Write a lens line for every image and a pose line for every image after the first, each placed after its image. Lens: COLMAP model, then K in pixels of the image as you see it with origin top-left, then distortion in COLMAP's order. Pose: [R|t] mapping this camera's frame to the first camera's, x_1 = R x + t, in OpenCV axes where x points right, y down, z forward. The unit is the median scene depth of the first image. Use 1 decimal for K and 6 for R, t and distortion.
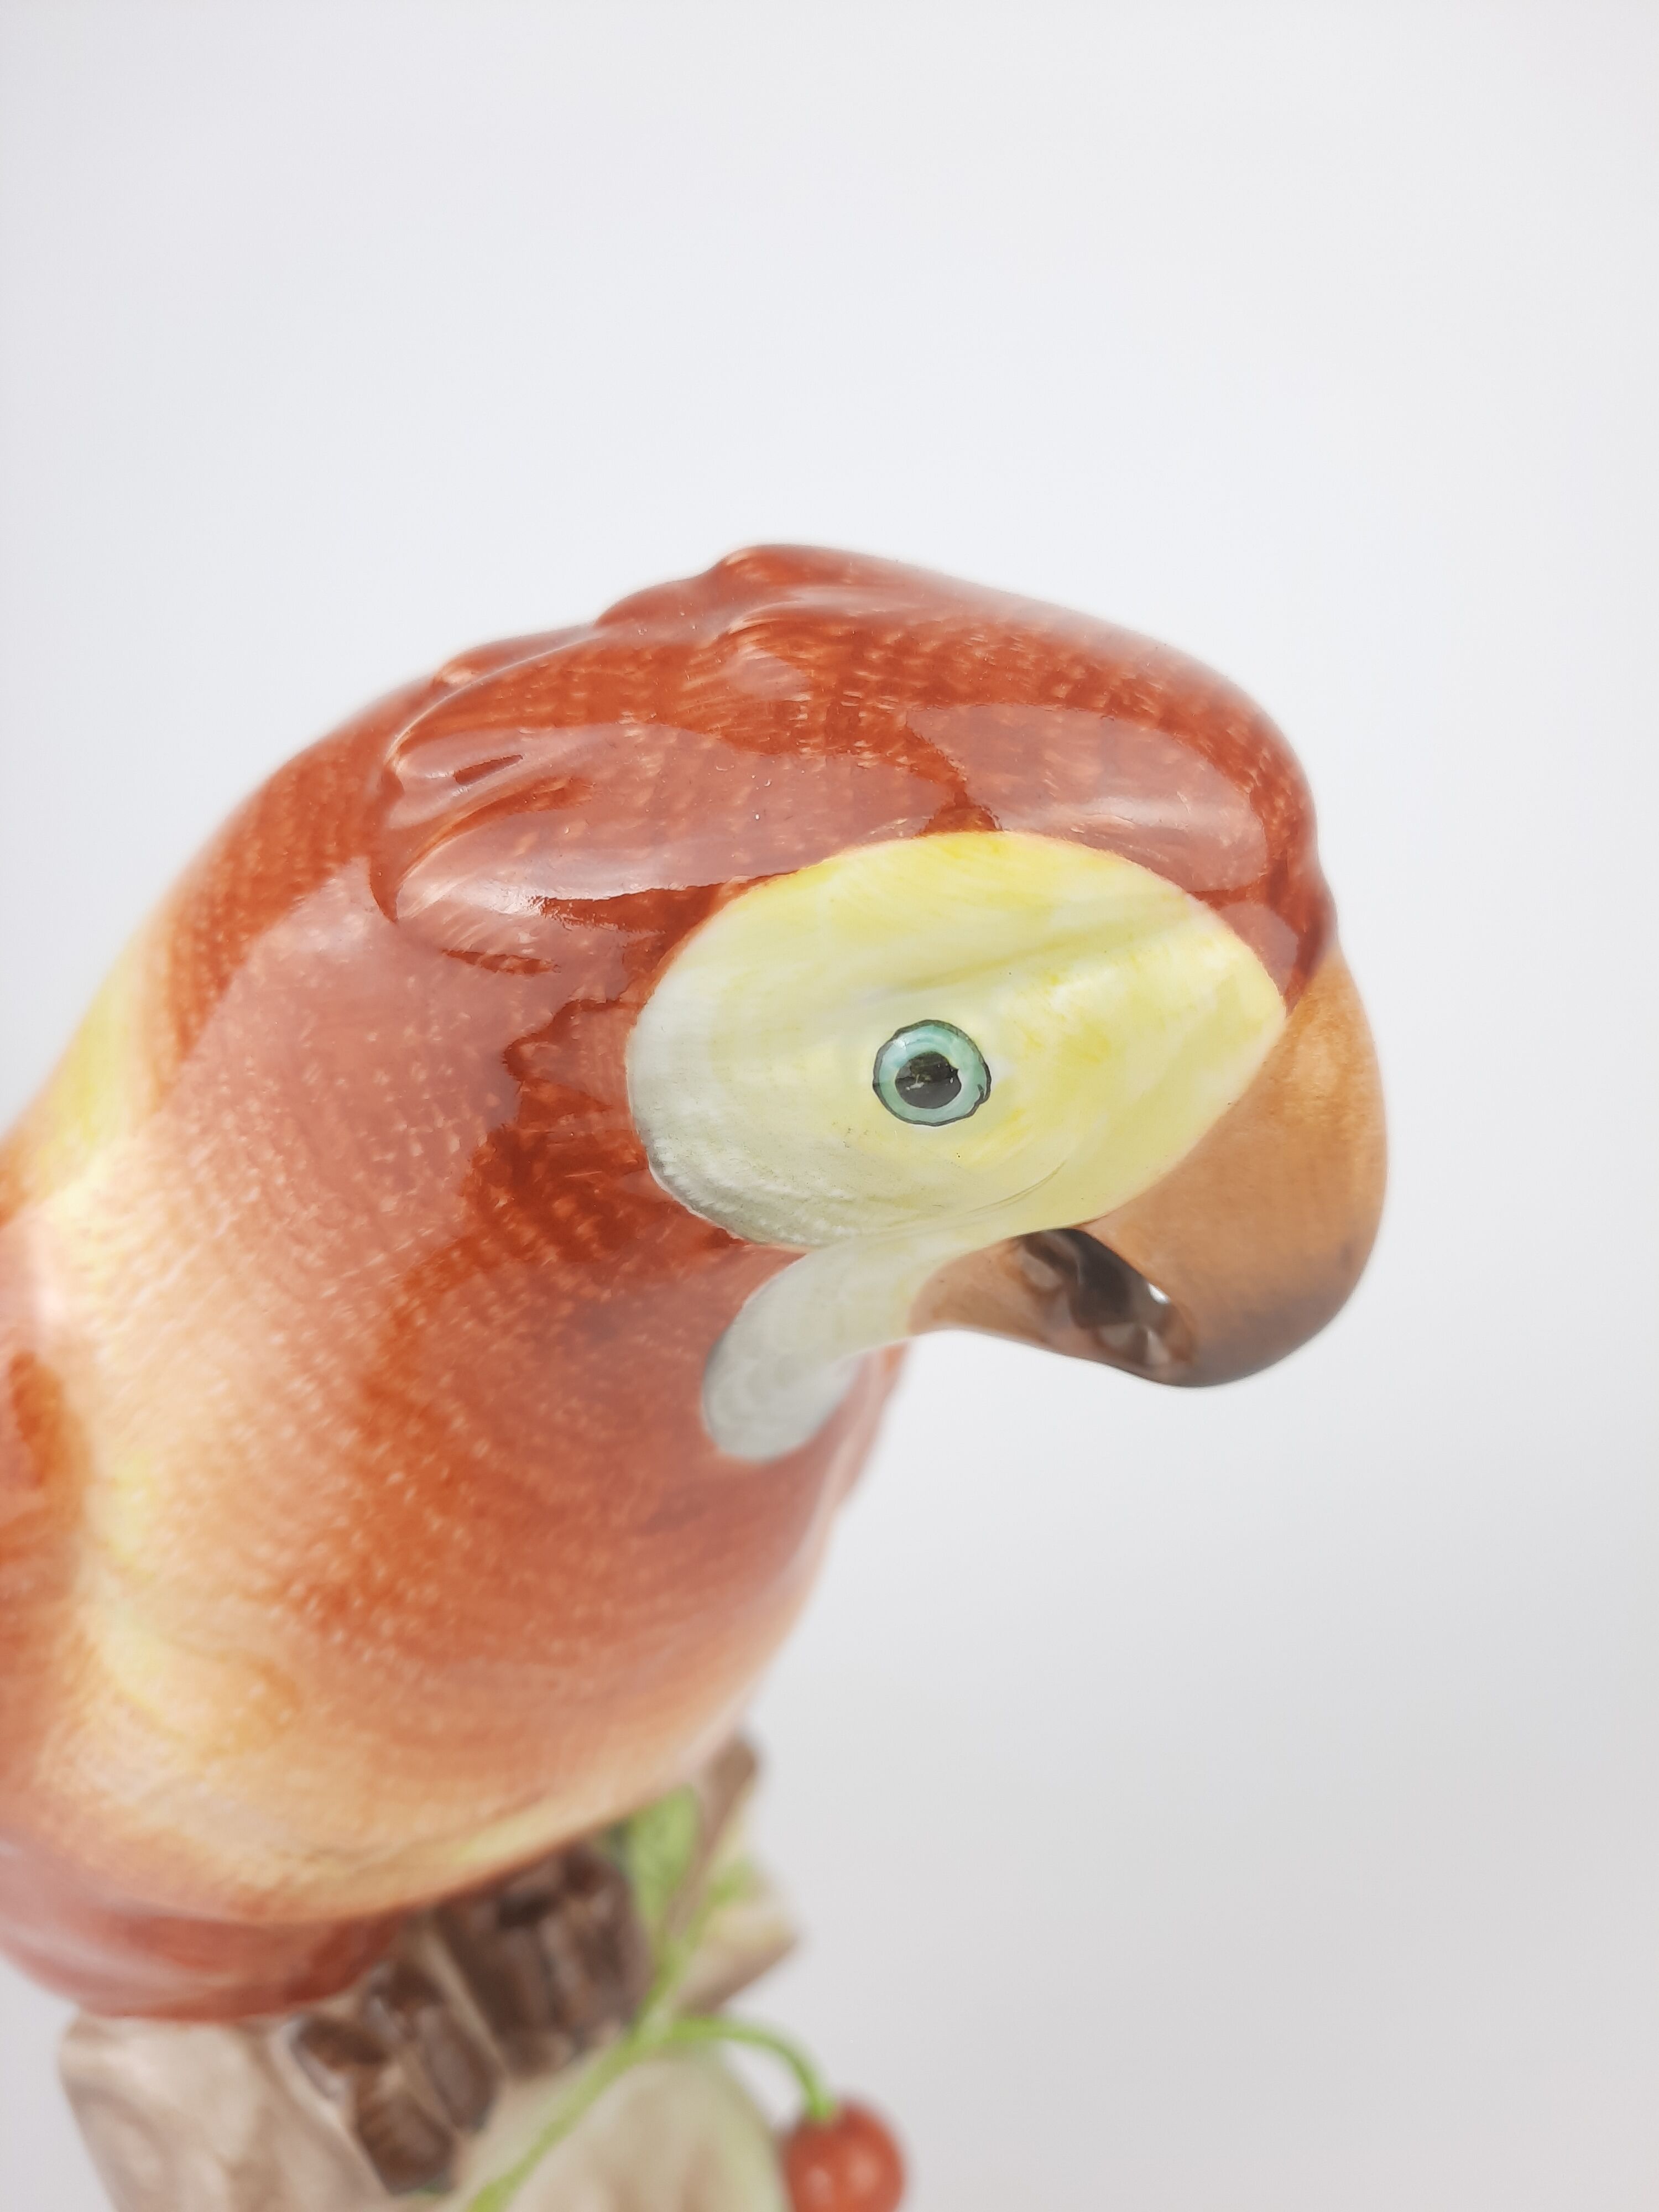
lens RADIAL K [[1650.8, 0, 829.5], [0, 1650.8, 1106.0], [0, 0, 1]] dist [-0.034905, -0.001503]
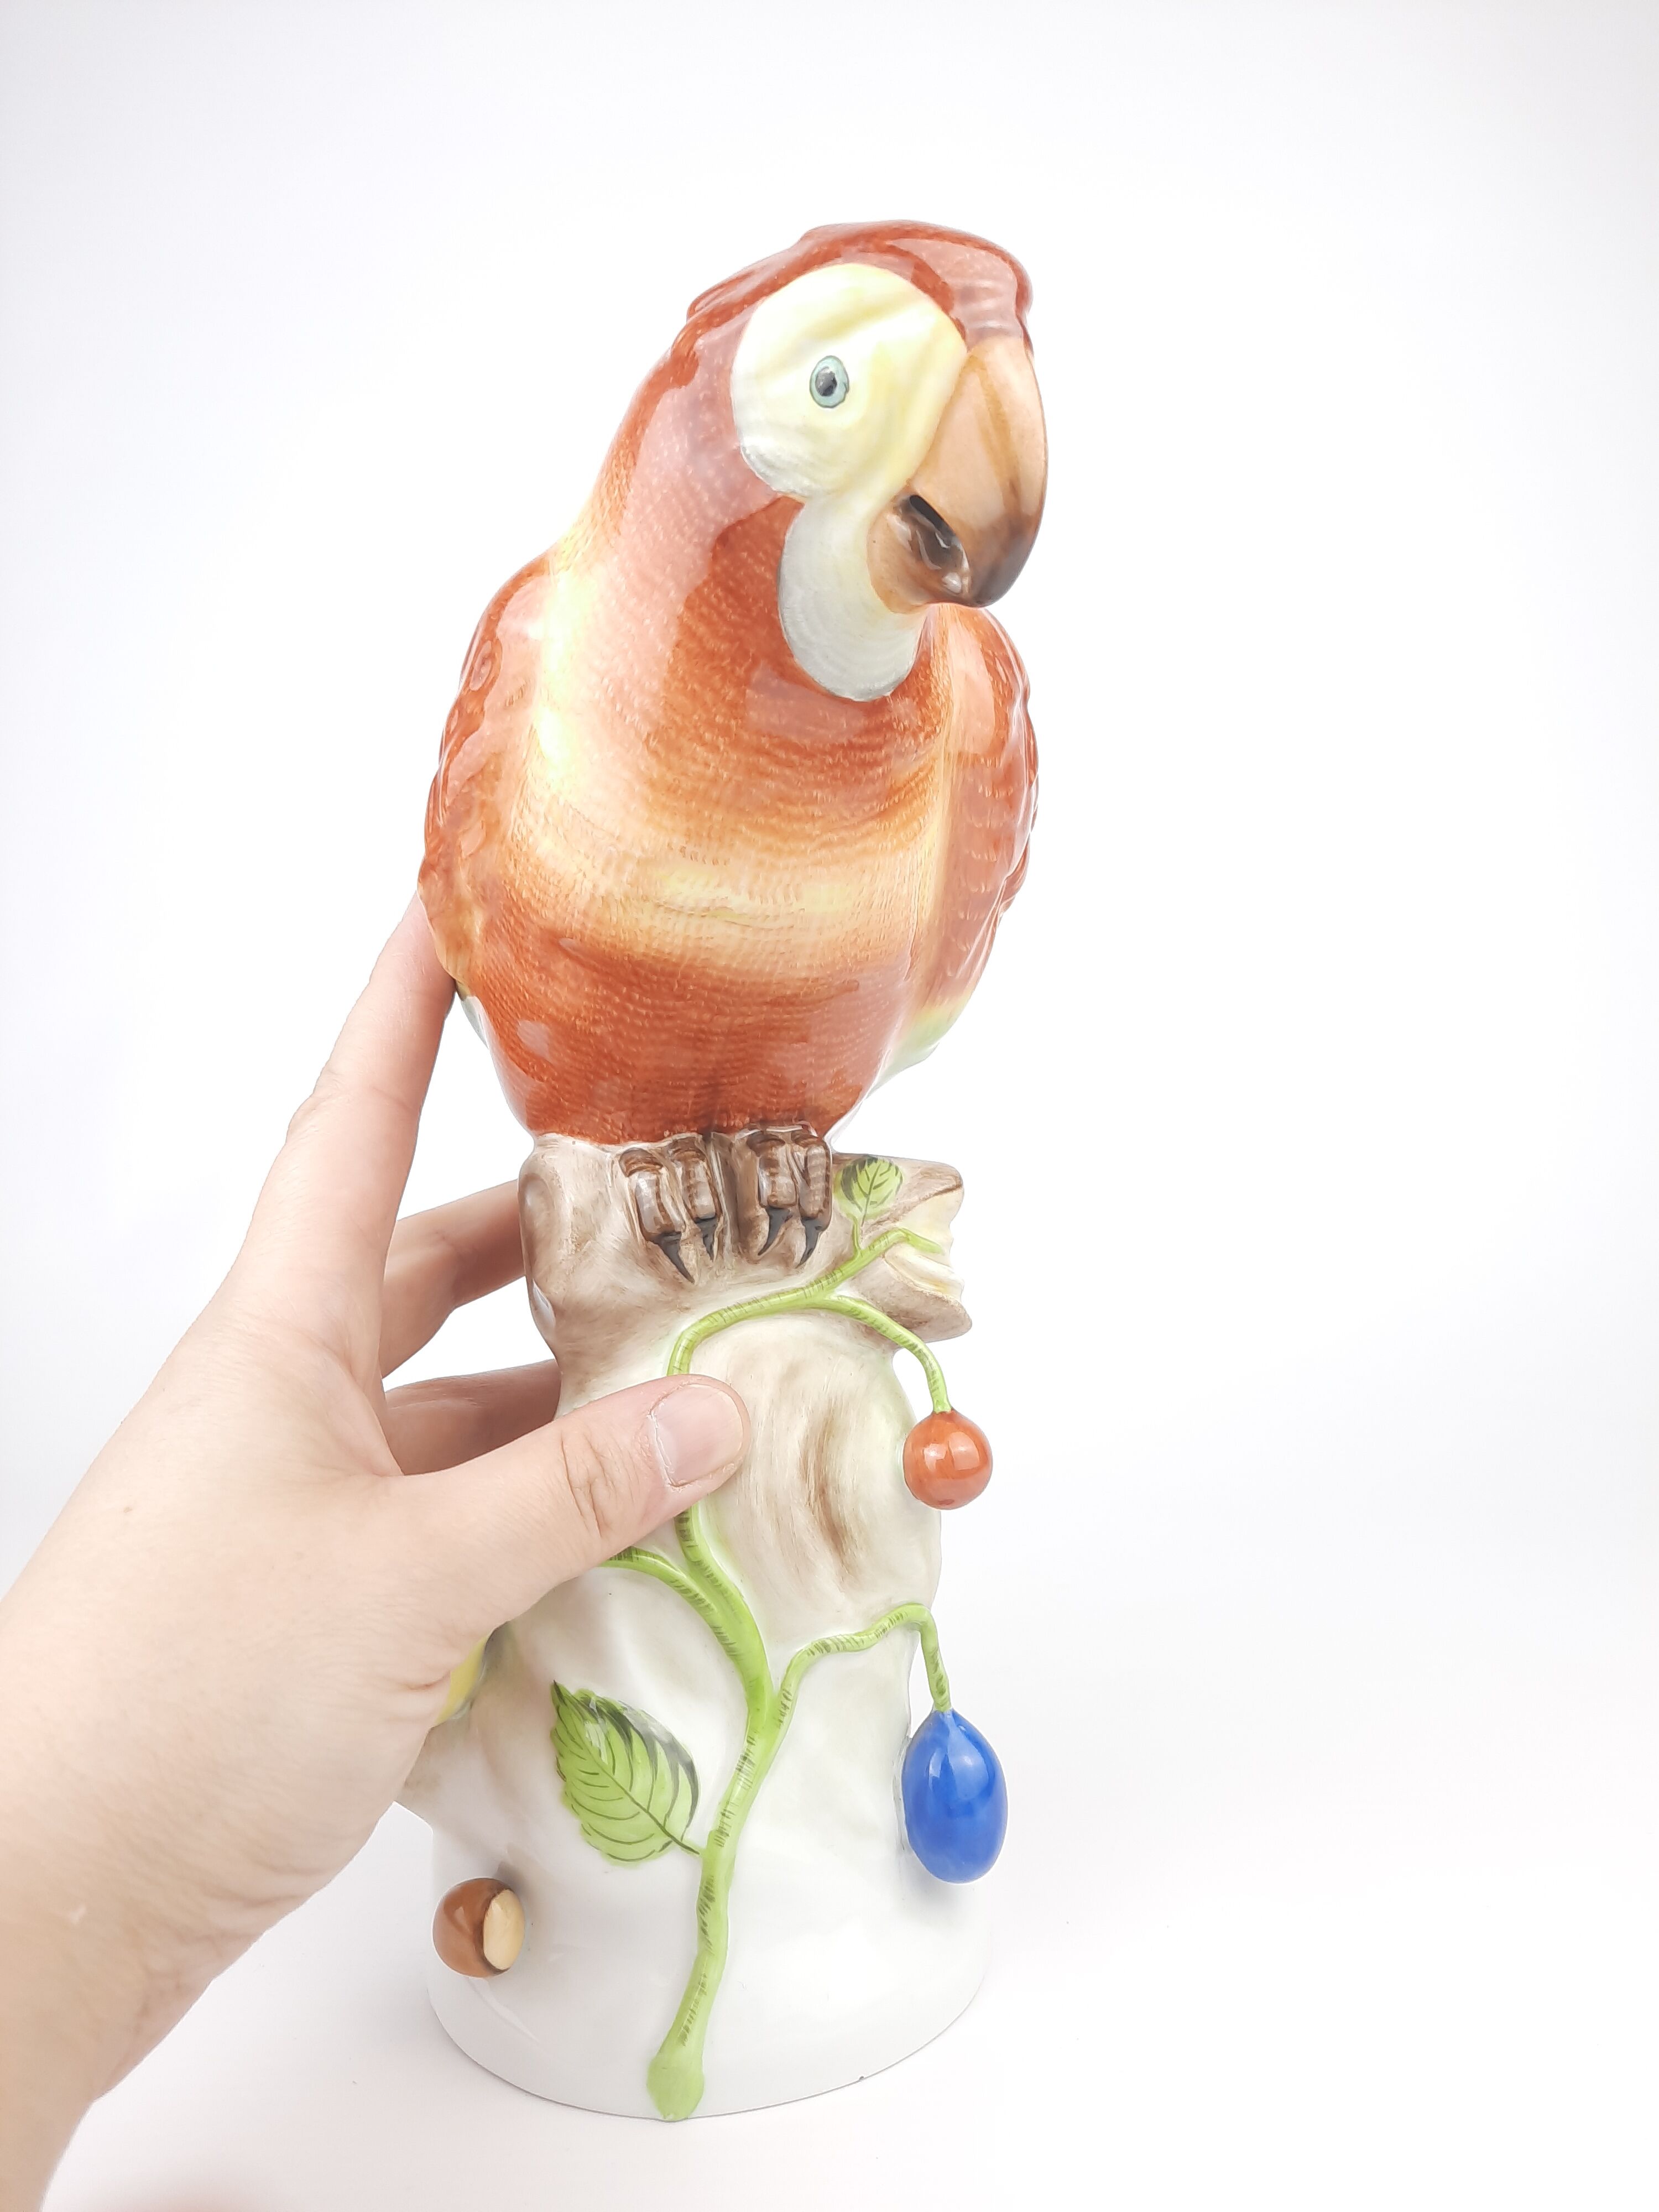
lens RADIAL K [[1614.9, 0, 829.5], [0, 1614.9, 1106.0], [0, 0, 1]] dist [0.035853, -0.003090]
pose [[0.880245, 0.137273, -0.454230, 1.100371], [-0.204747, 0.973423, -0.102598, 1.073487], [0.428074, 0.183314, 0.884957, -0.799850]]
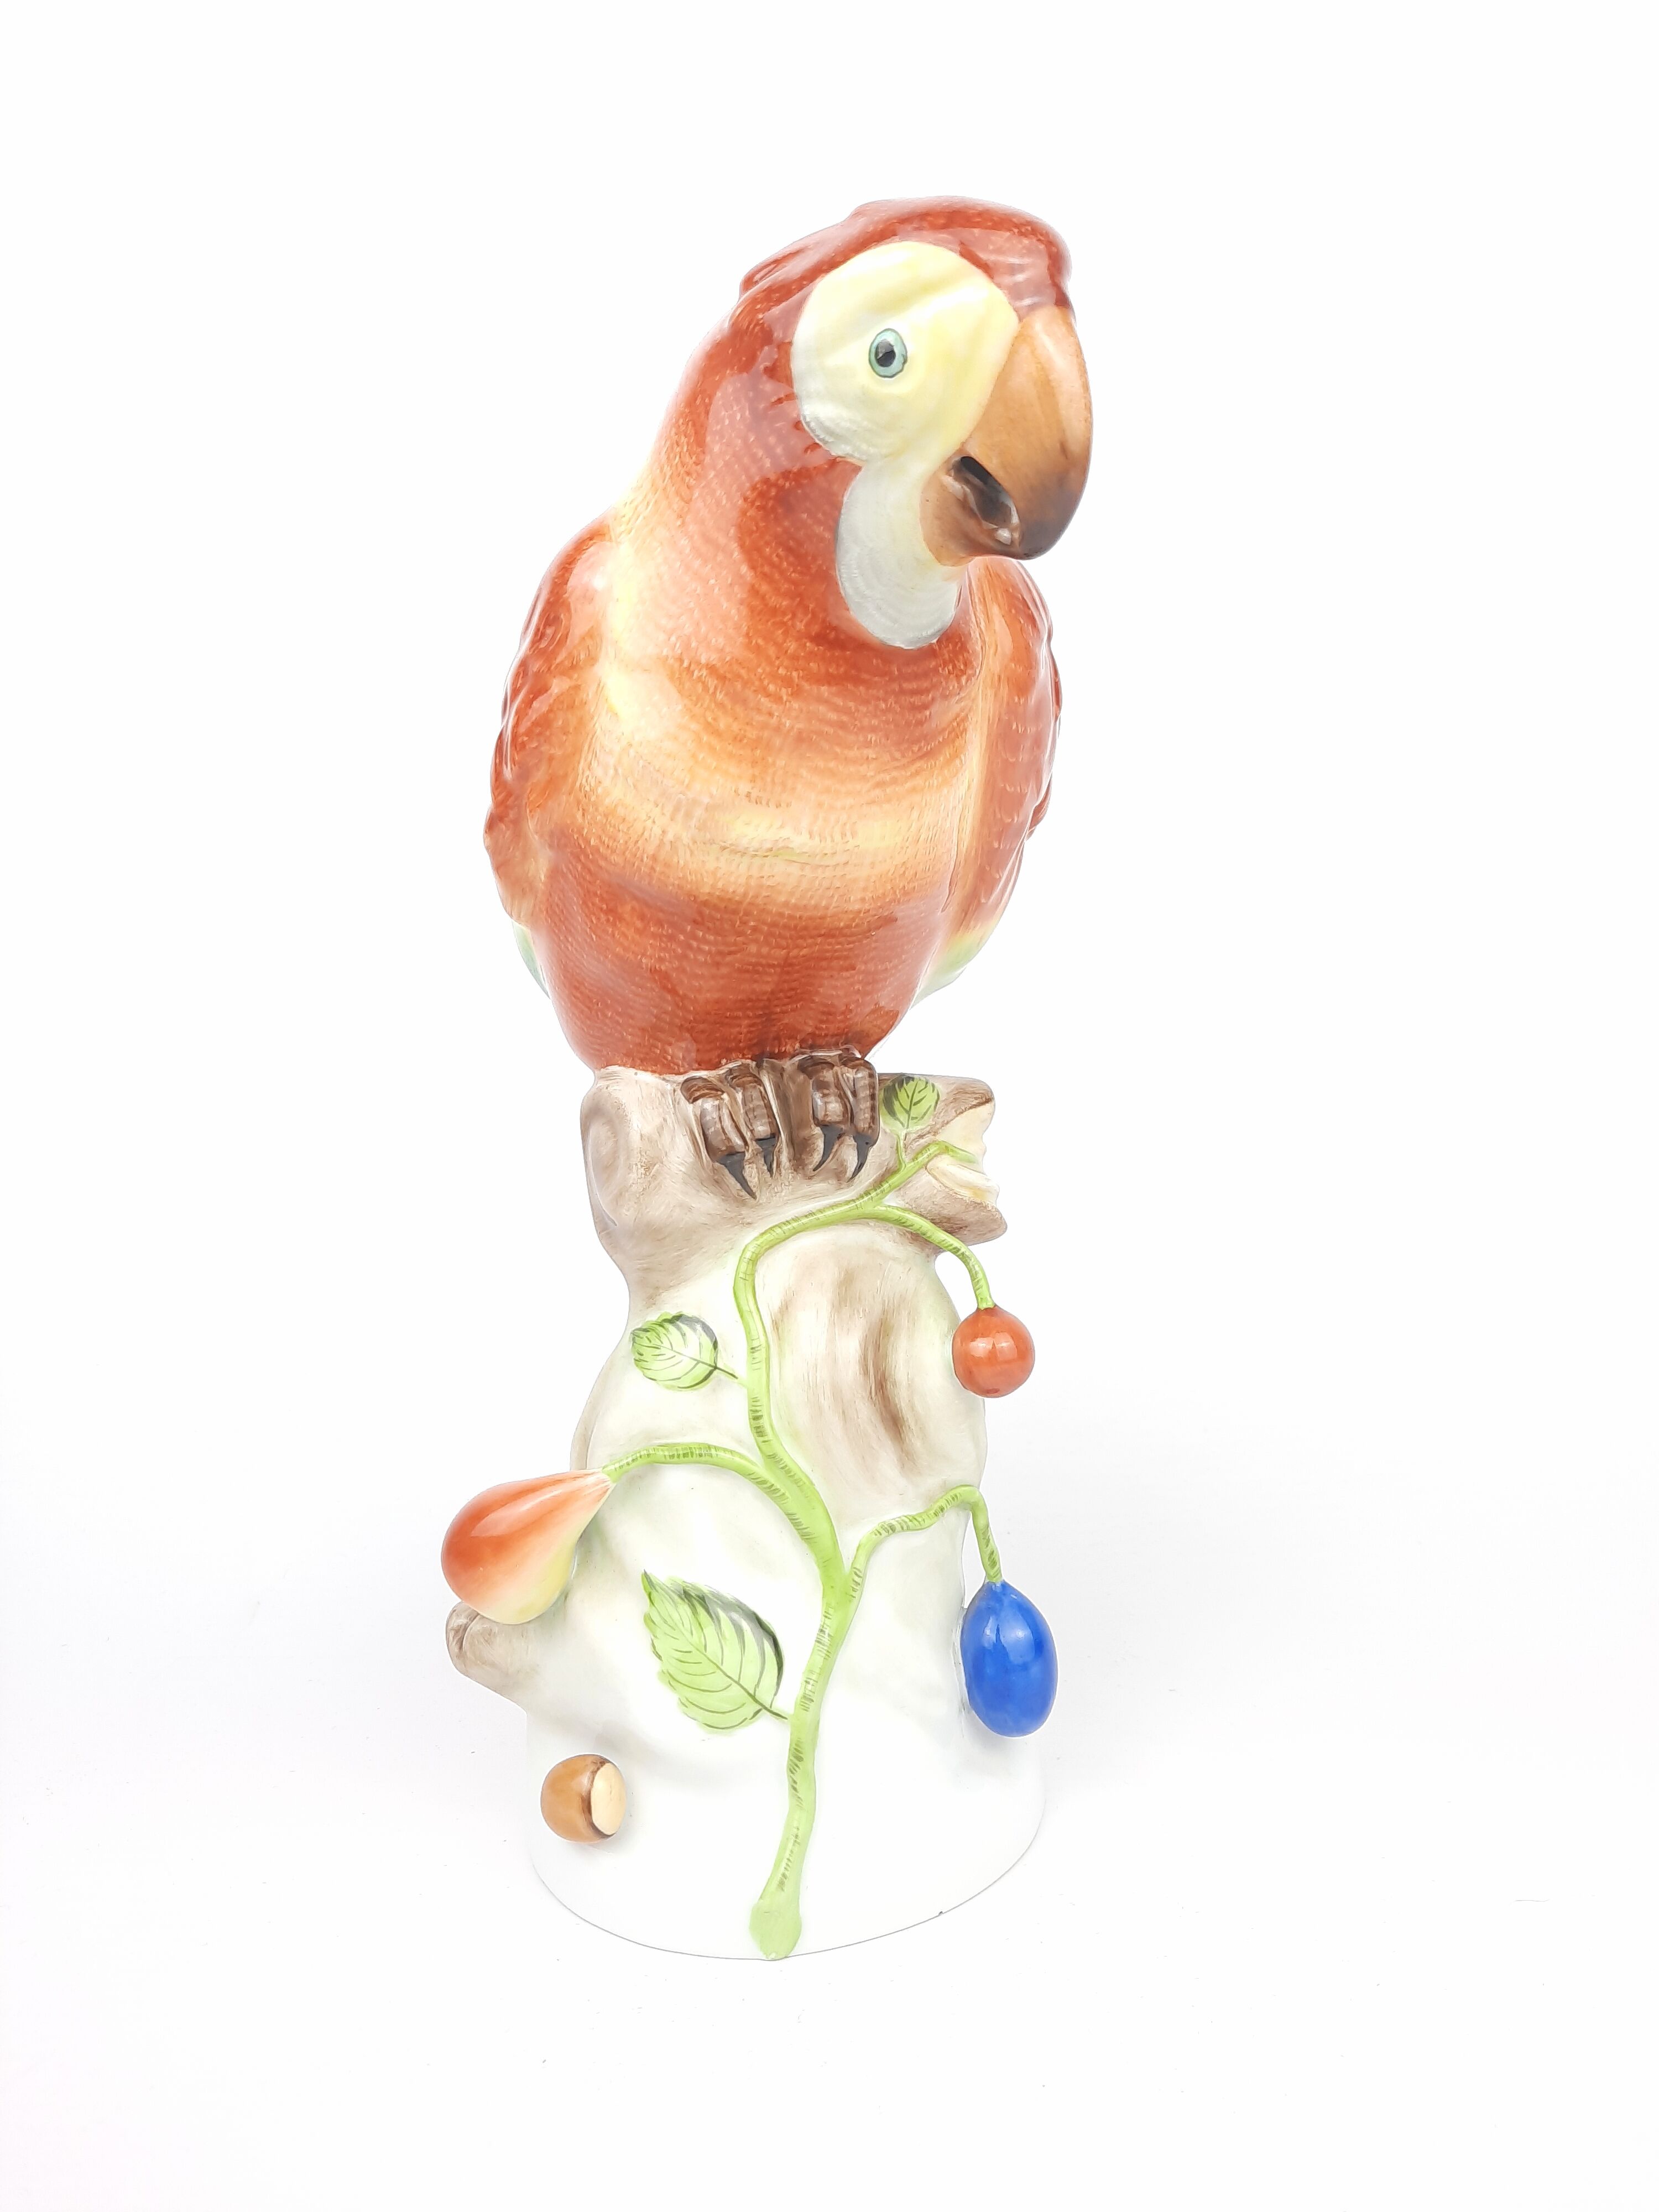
lens RADIAL K [[1605.1, 0, 829.5], [0, 1605.1, 1106.0], [0, 0, 1]] dist [0.042511, -0.002623]
pose [[0.901619, 0.116391, -0.416578, 1.008575], [-0.158140, 0.985139, -0.067025, 1.142240], [0.402586, 0.126308, 0.906626, -1.049680]]
